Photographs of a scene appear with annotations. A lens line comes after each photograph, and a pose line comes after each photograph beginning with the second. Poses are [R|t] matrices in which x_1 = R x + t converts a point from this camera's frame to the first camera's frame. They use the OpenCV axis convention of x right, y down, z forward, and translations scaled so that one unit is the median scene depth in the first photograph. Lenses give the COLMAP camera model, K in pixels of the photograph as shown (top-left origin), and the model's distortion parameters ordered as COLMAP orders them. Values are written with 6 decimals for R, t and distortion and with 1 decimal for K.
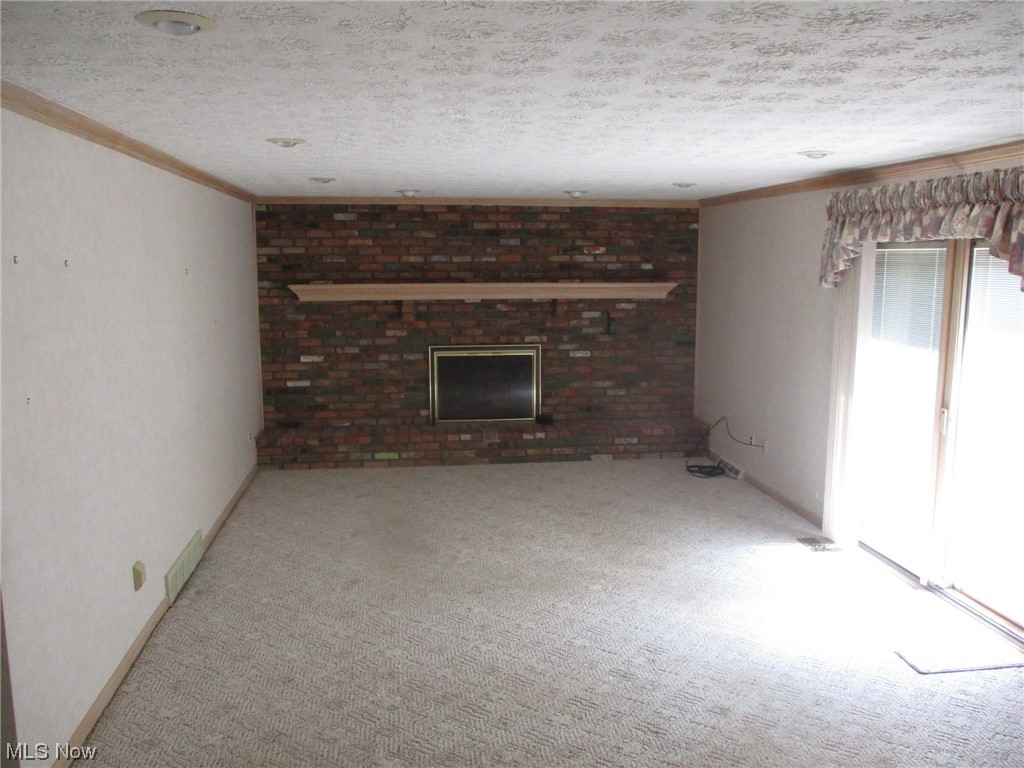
lens RADIAL K [[860.5, 0, 512.1], [0, 860.5, 384.2], [0, 0, 1]] dist [-0.036592, 0.012487]
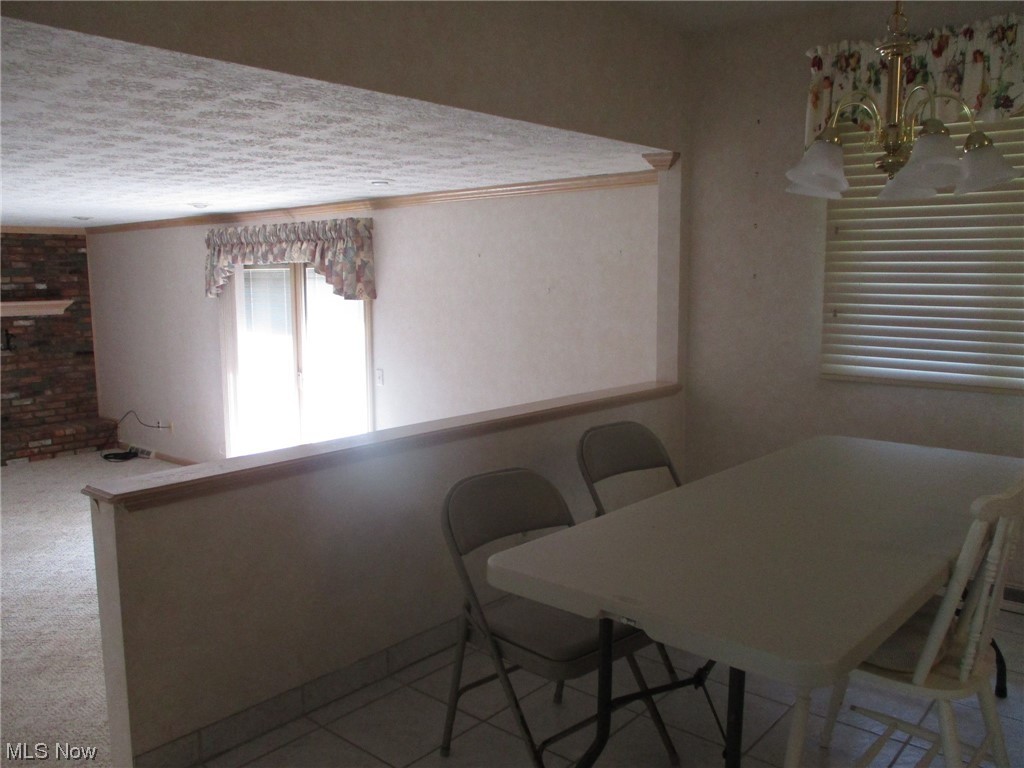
lens RADIAL K [[860.5, 0, 511.0], [0, 860.5, 384.5], [0, 0, 1]] dist [-0.036592, 0.012487]
pose [[0.751356, -0.092806, 0.653338, -0.182801], [0.106240, 0.994158, 0.019041, 0.050875], [-0.651289, 0.055104, 0.756826, -0.347512]]
